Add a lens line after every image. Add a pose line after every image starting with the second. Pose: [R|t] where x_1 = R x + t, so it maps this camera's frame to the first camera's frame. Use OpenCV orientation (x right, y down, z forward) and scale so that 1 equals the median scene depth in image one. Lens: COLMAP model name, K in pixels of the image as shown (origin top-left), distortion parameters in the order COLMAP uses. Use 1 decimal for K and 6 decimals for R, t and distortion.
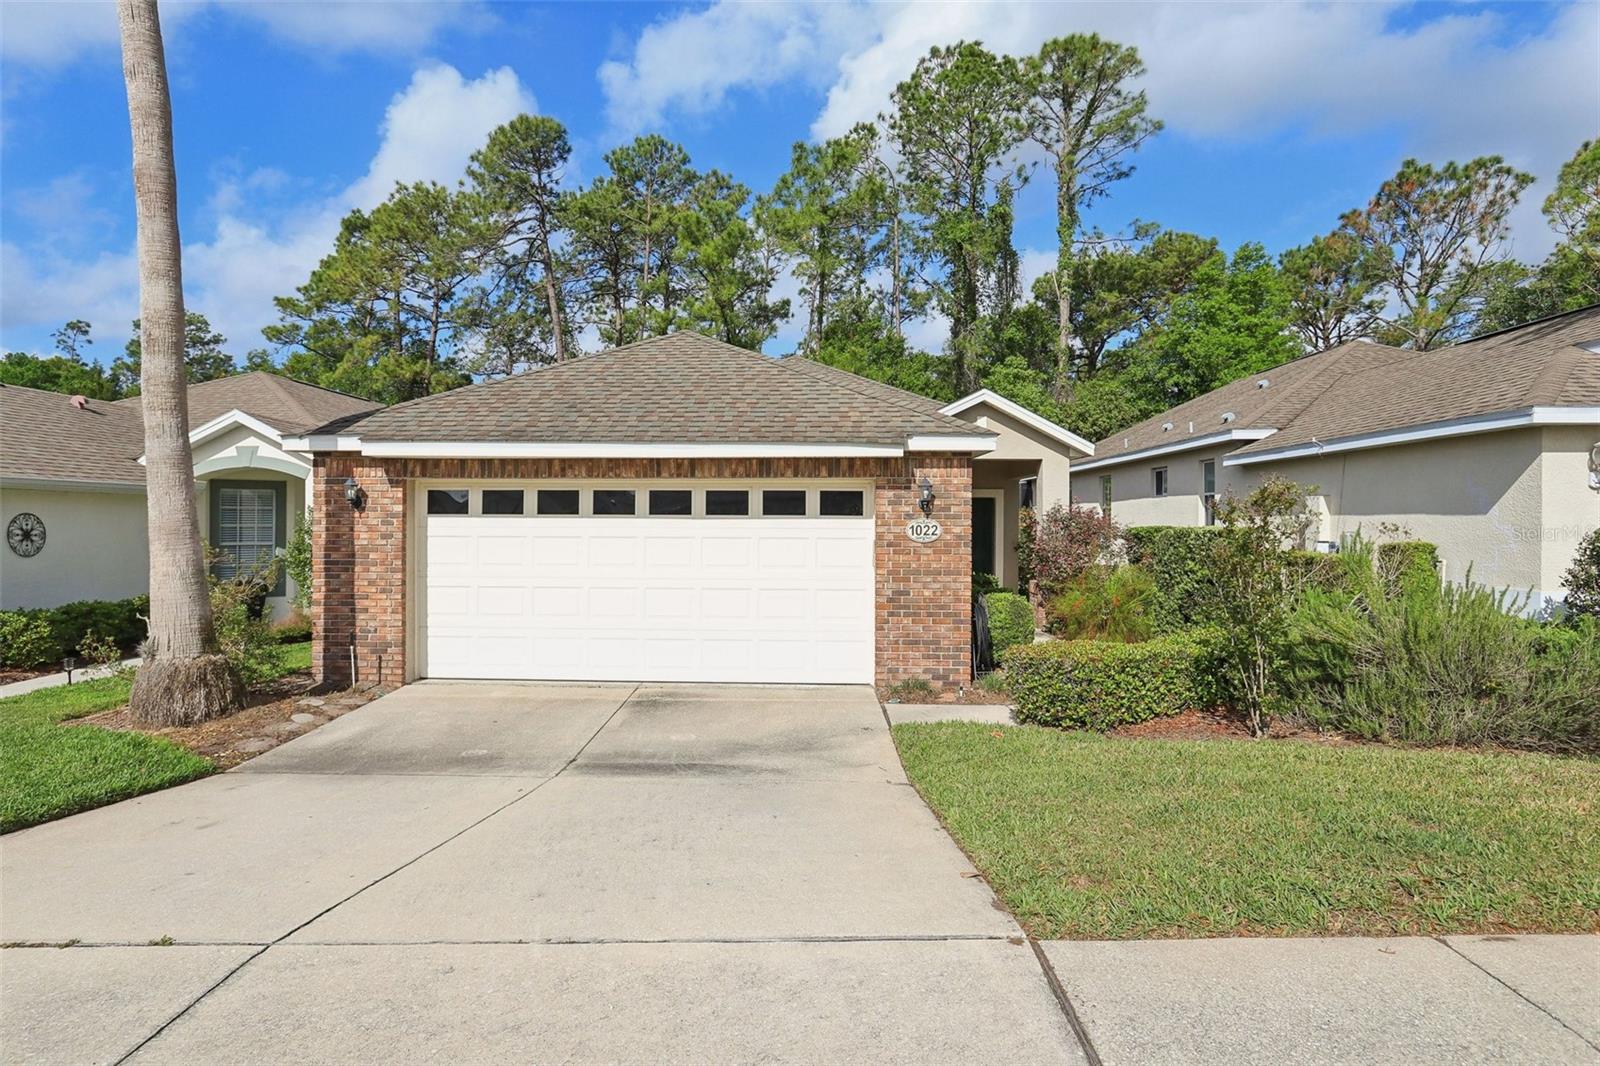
lens RADIAL K [[879.5, 0, 800.0], [0, 879.5, 533.0], [0, 0, 1]] dist [-0.007641, 0.001890]
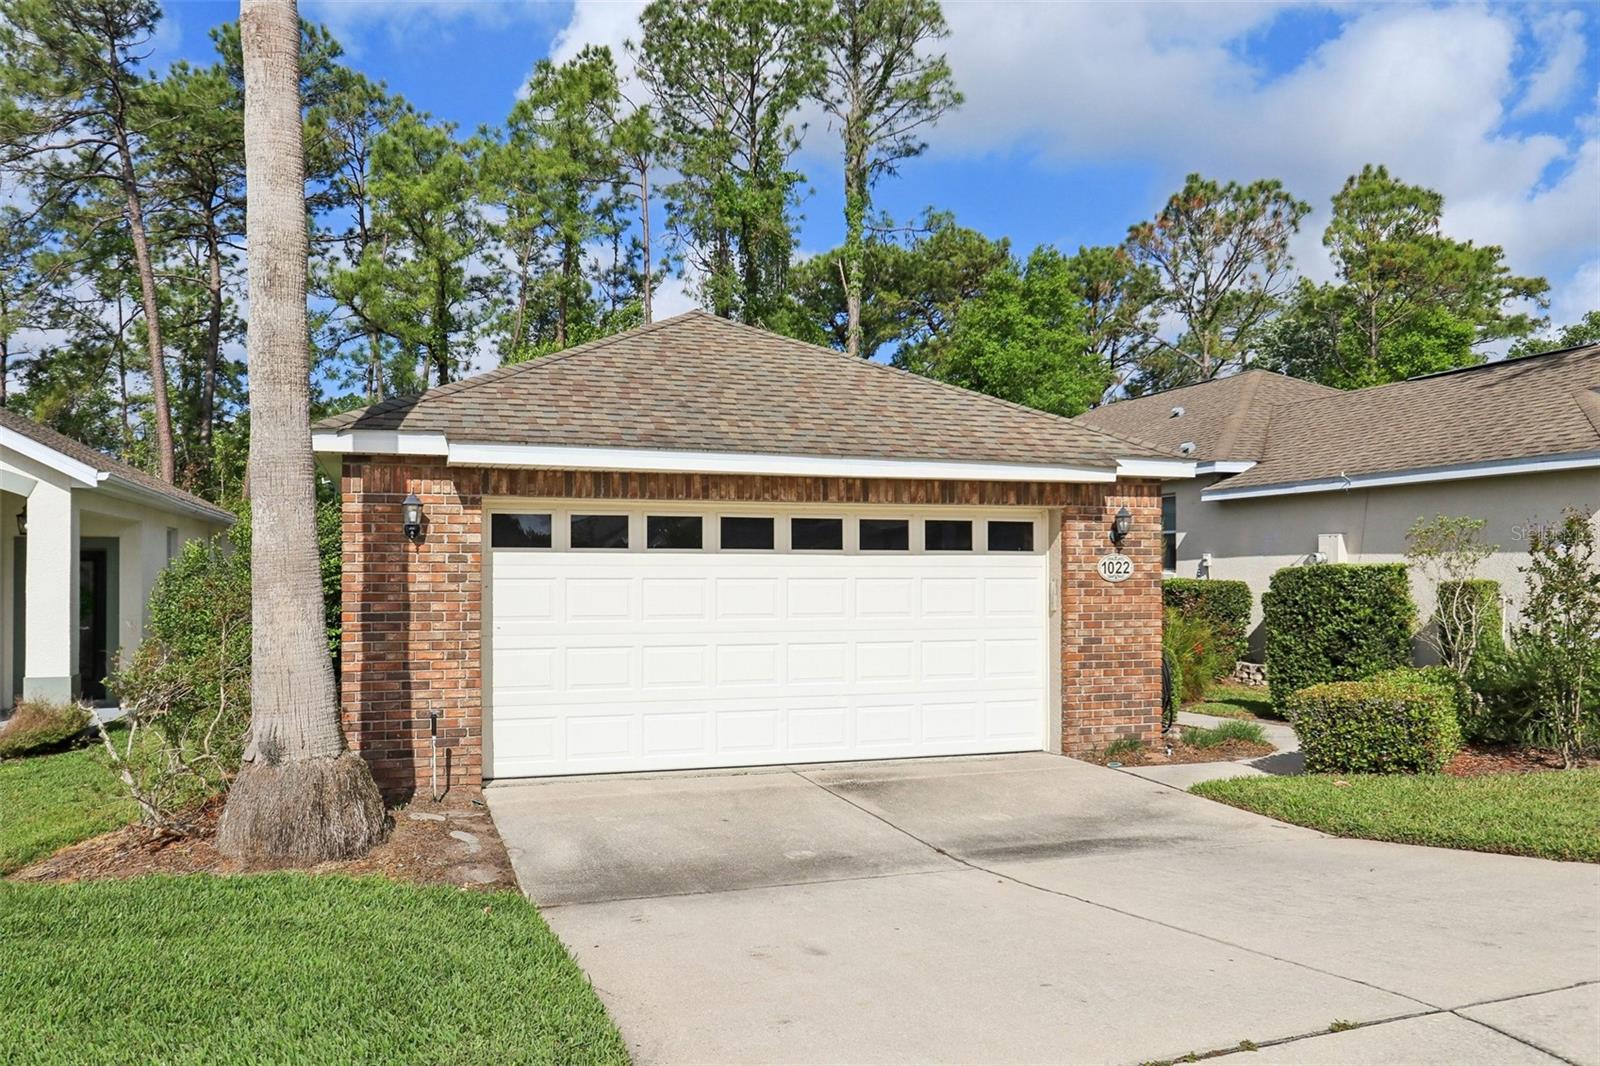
lens RADIAL K [[1149.0, 0, 803.6], [0, 1149.0, 585.3], [0, 0, 1]] dist [0.000284, -0.004939]
pose [[0.938839, -0.007675, 0.344270, -0.526186], [0.007785, 0.999969, 0.001062, 0.010445], [-0.344268, 0.001683, 0.938870, 0.042226]]
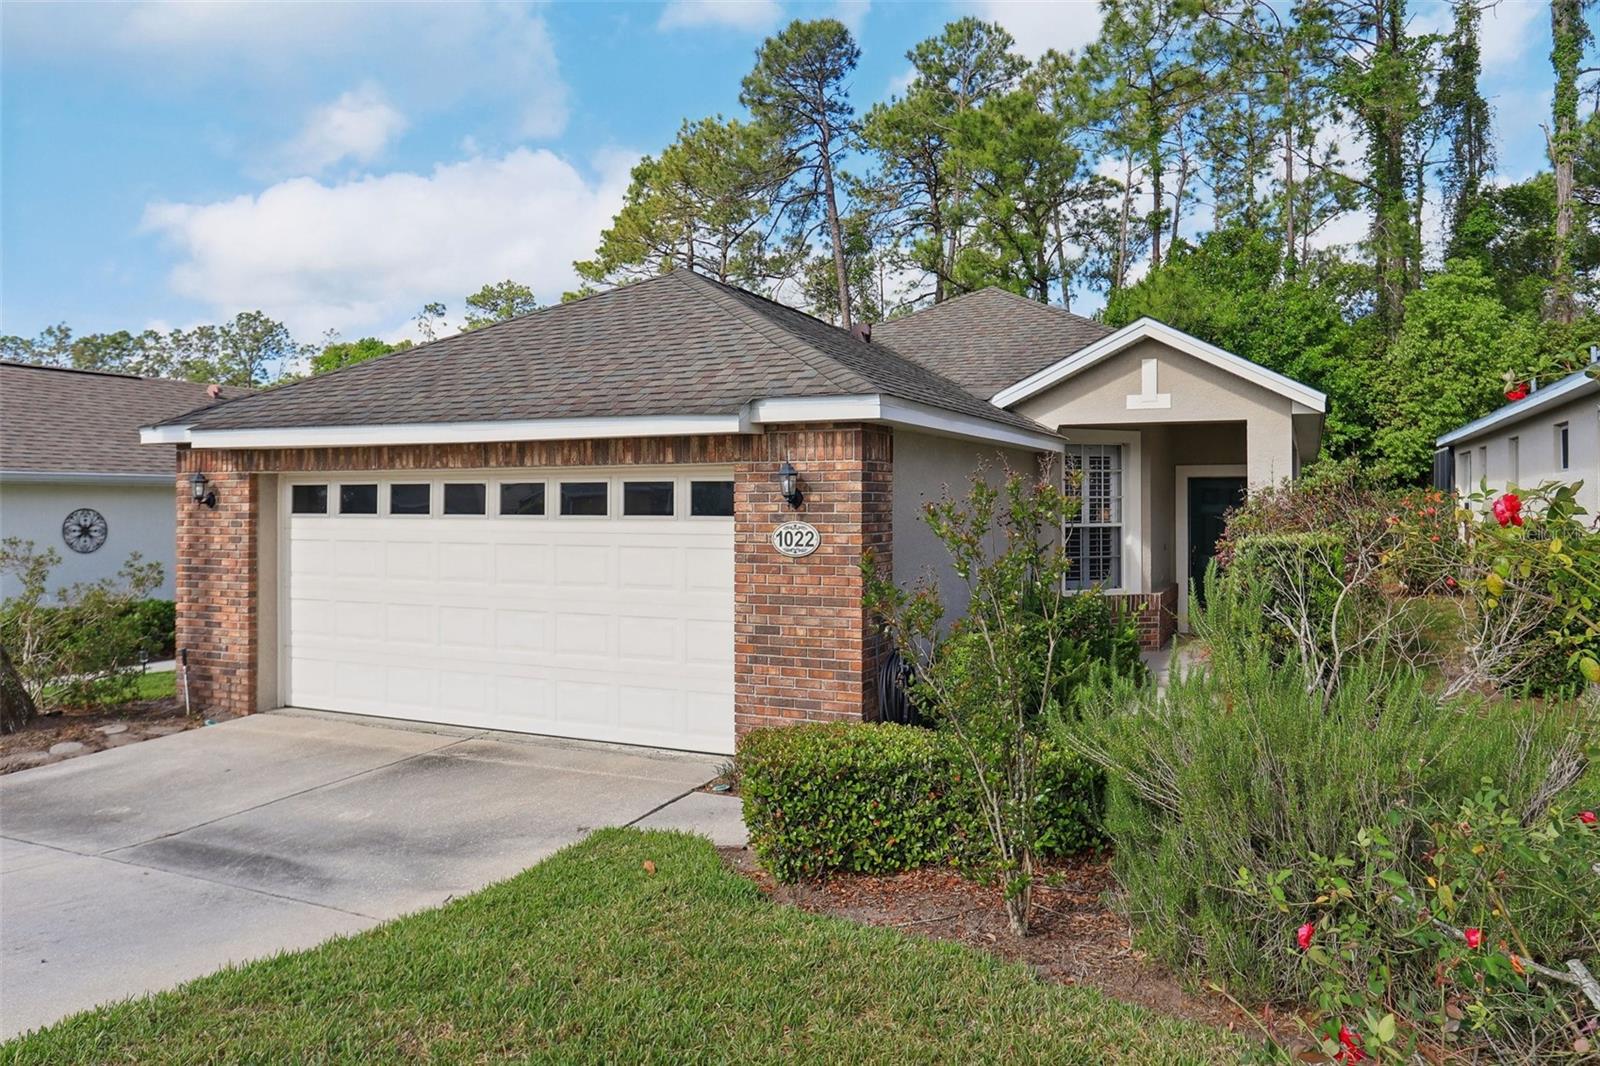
lens RADIAL K [[1096.8, 0, 829.8], [0, 1096.8, 508.8], [0, 0, 1]] dist [-0.004186, -0.000440]
pose [[0.927624, -0.001414, -0.373511, 0.471374], [-0.001155, 0.999977, -0.006653, -0.020275], [0.373512, 0.006603, 0.927602, 0.219026]]
